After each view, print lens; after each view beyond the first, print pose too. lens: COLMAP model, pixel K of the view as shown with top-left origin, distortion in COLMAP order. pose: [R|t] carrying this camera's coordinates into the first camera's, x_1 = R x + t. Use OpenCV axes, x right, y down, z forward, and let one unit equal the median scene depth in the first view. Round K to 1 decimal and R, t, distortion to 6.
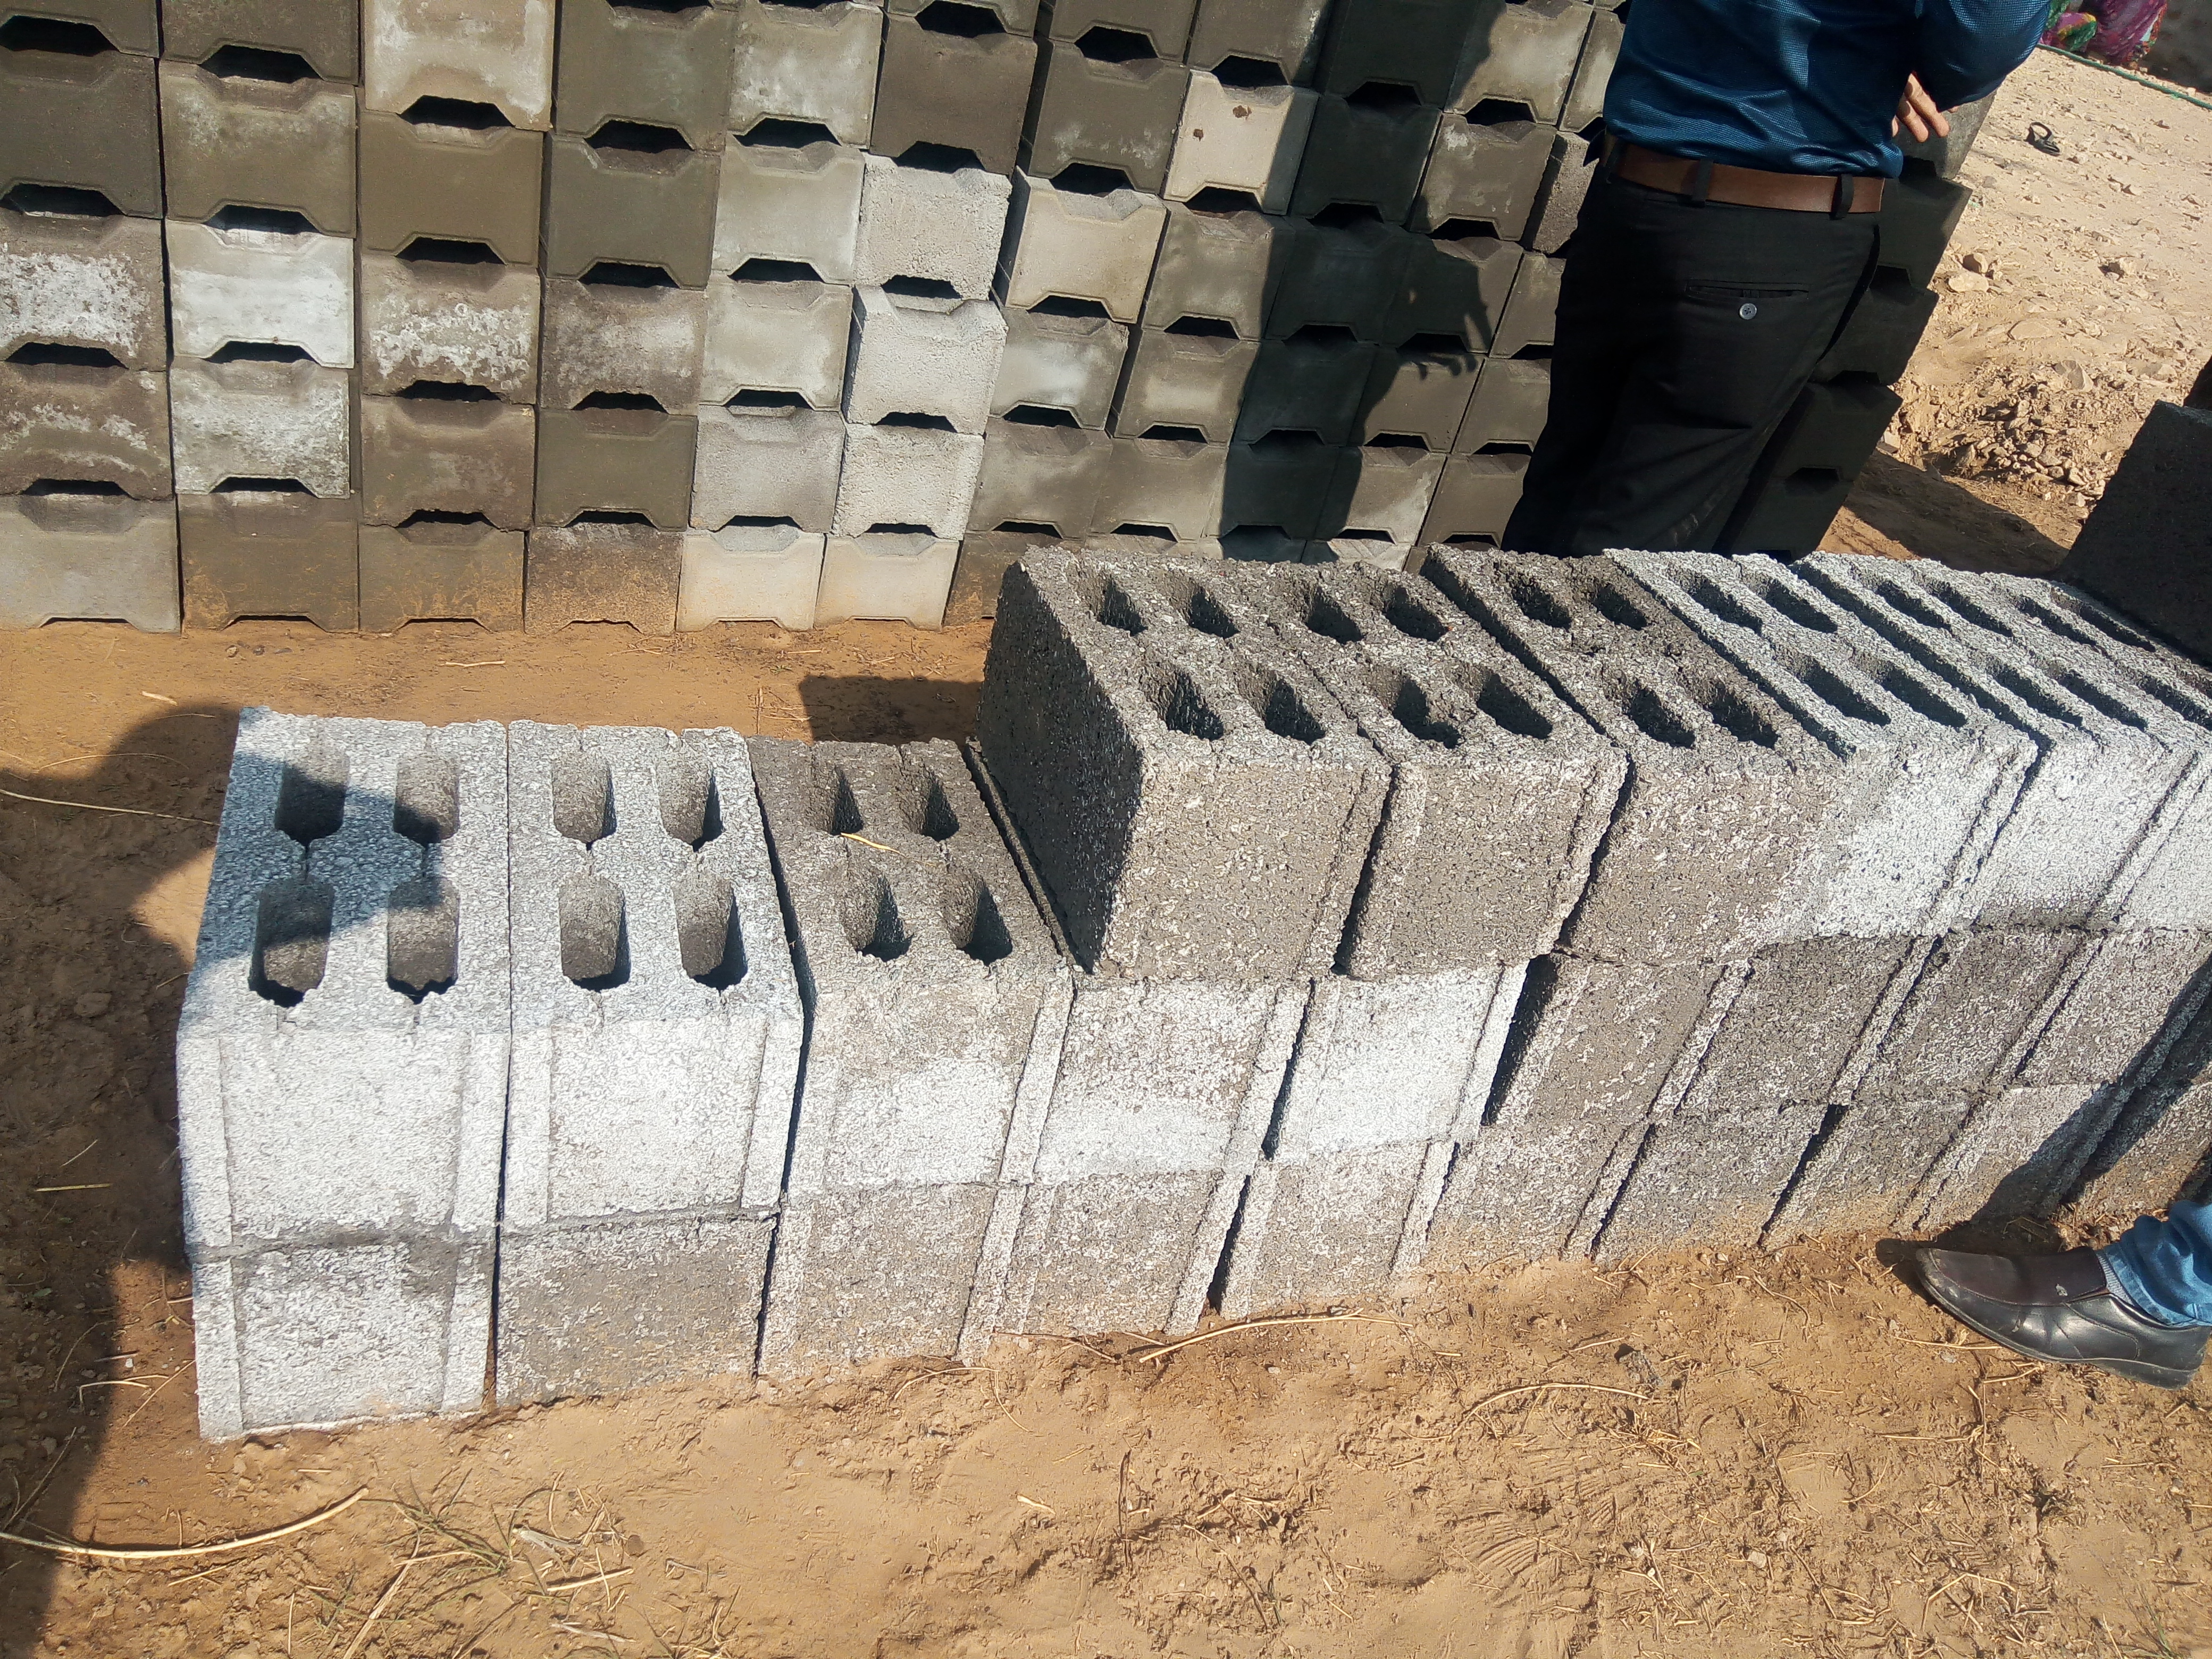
lens RADIAL K [[1725.6, 0, 1106.0], [0, 1725.6, 829.5], [0, 0, 1]] dist [0.133096, -0.220995]
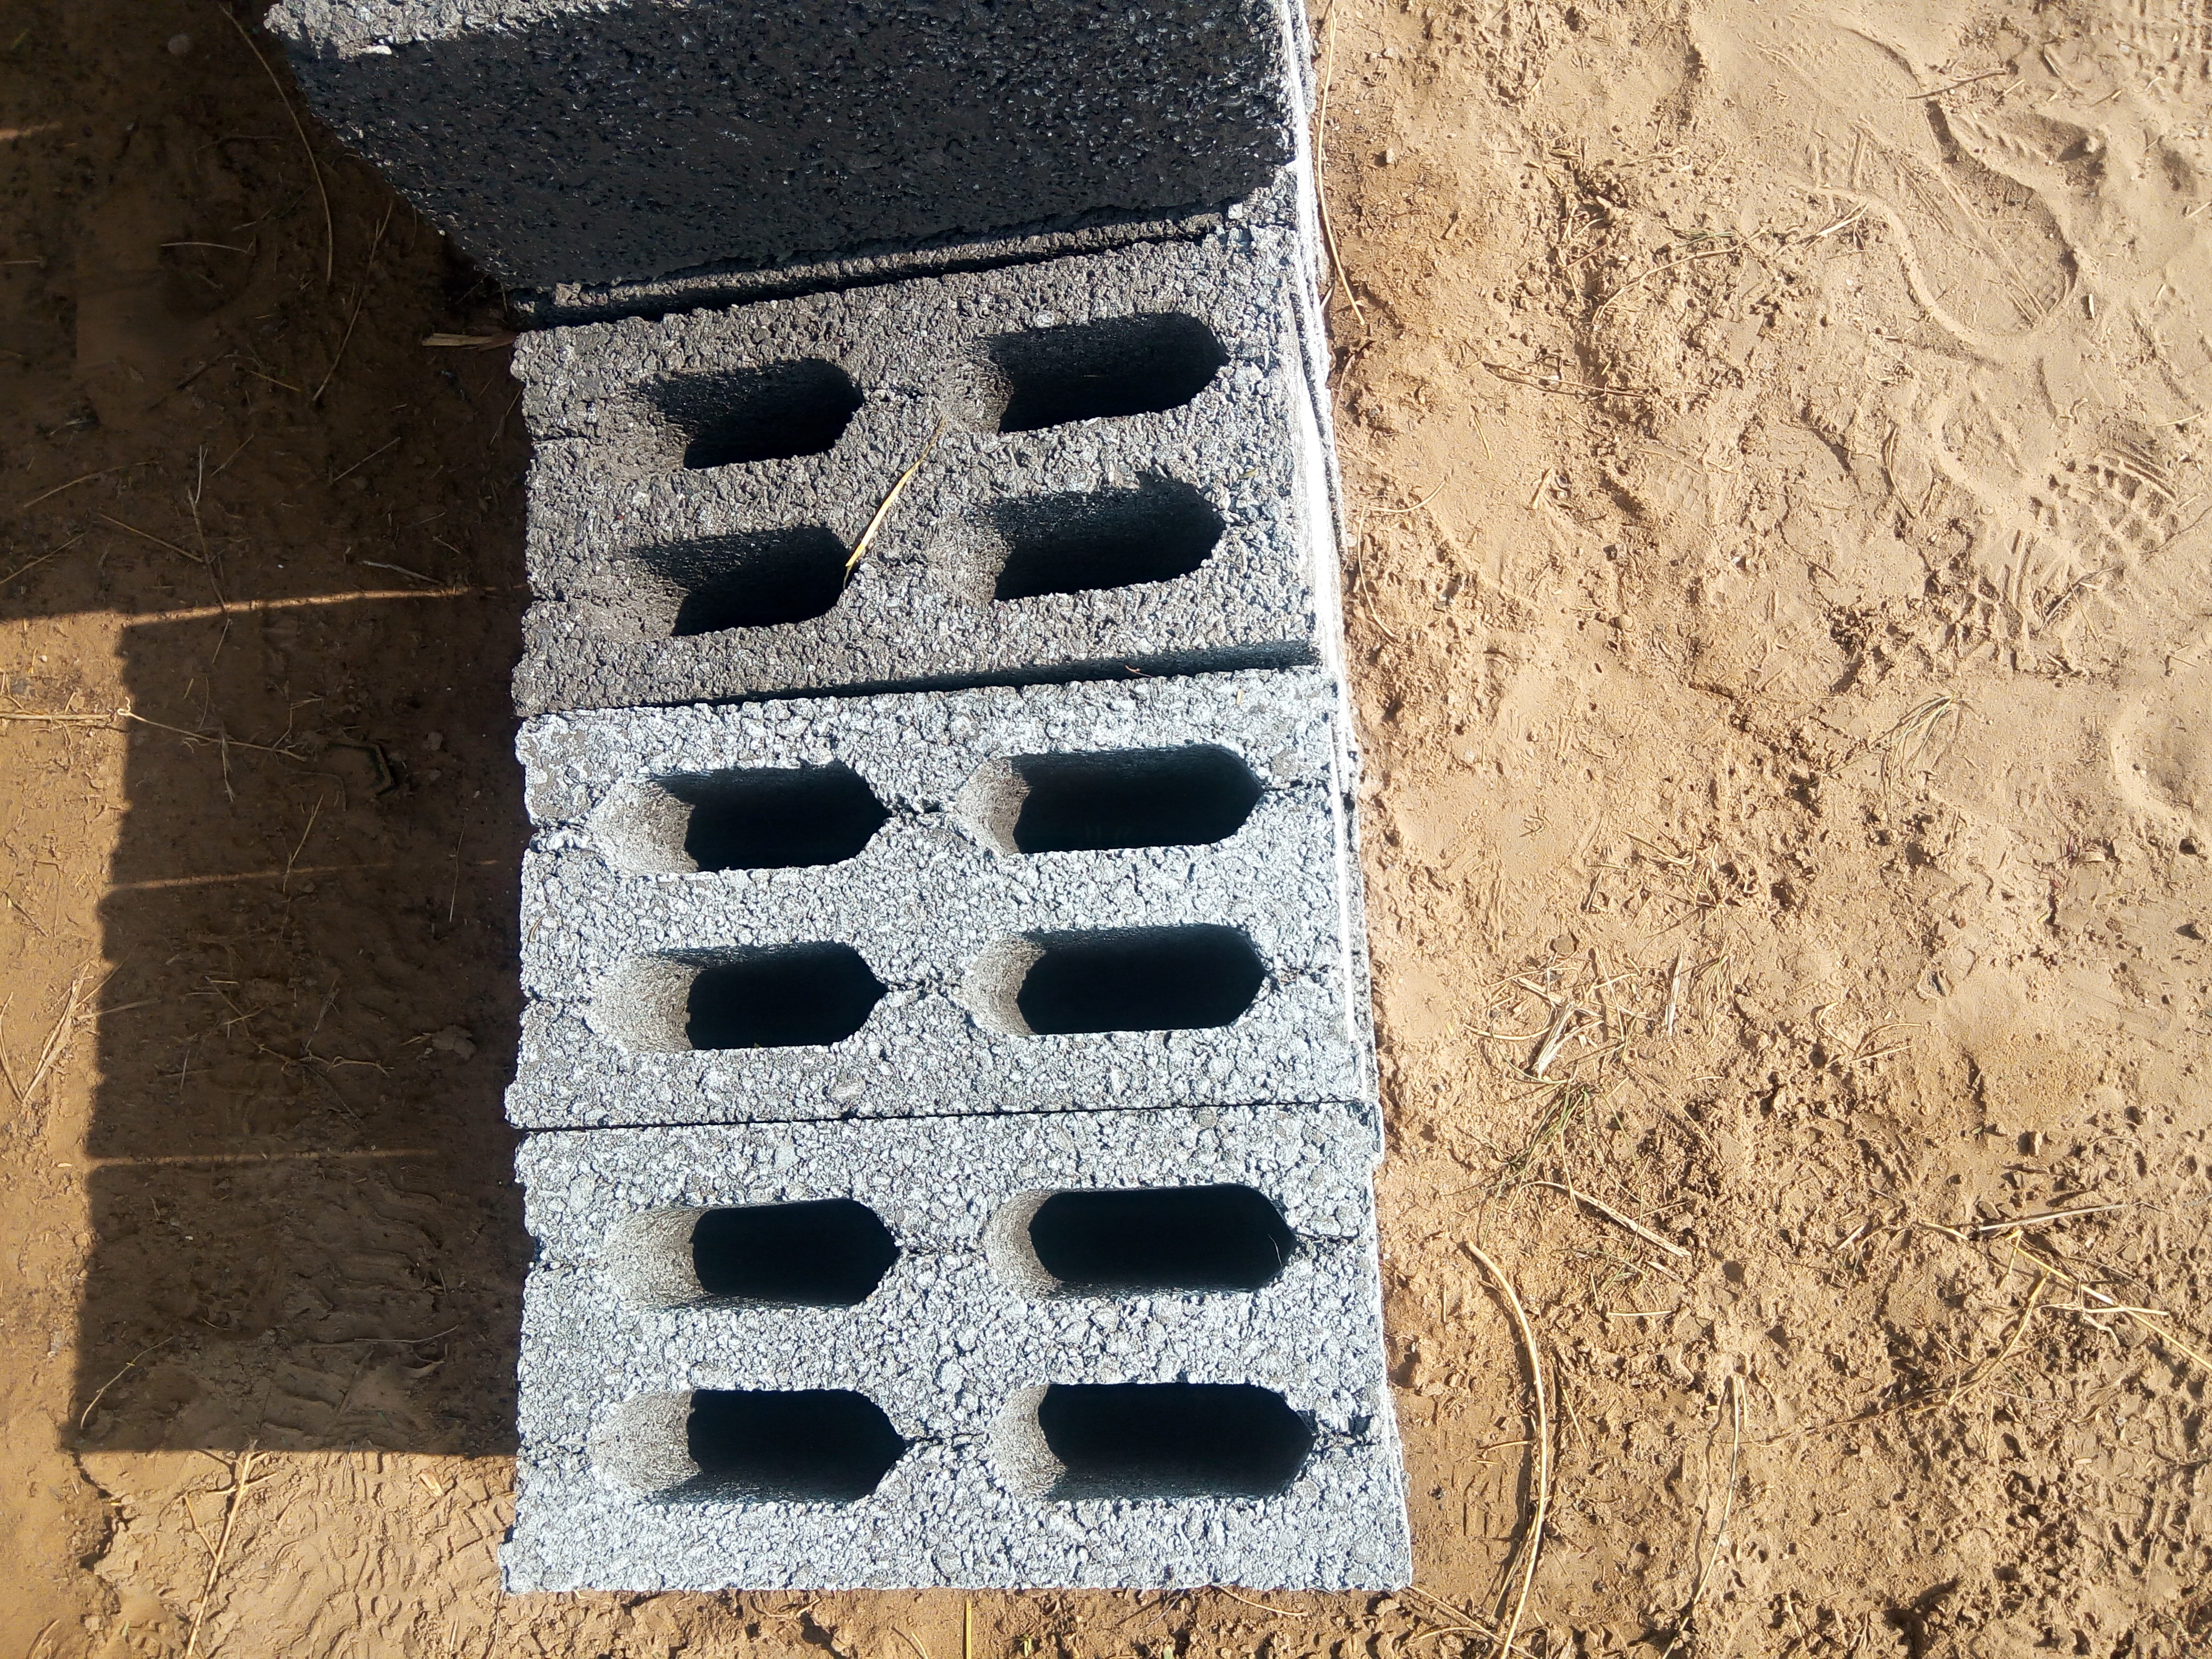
lens RADIAL K [[1725.6, 0, 1106.0], [0, 1725.6, 829.5], [0, 0, 1]] dist [0.133096, -0.220995]
pose [[0.214935, -0.972997, -0.084141, -0.177380], [0.669983, 0.084216, 0.737584, -0.367630], [-0.710581, -0.214906, 0.669993, 0.560366]]
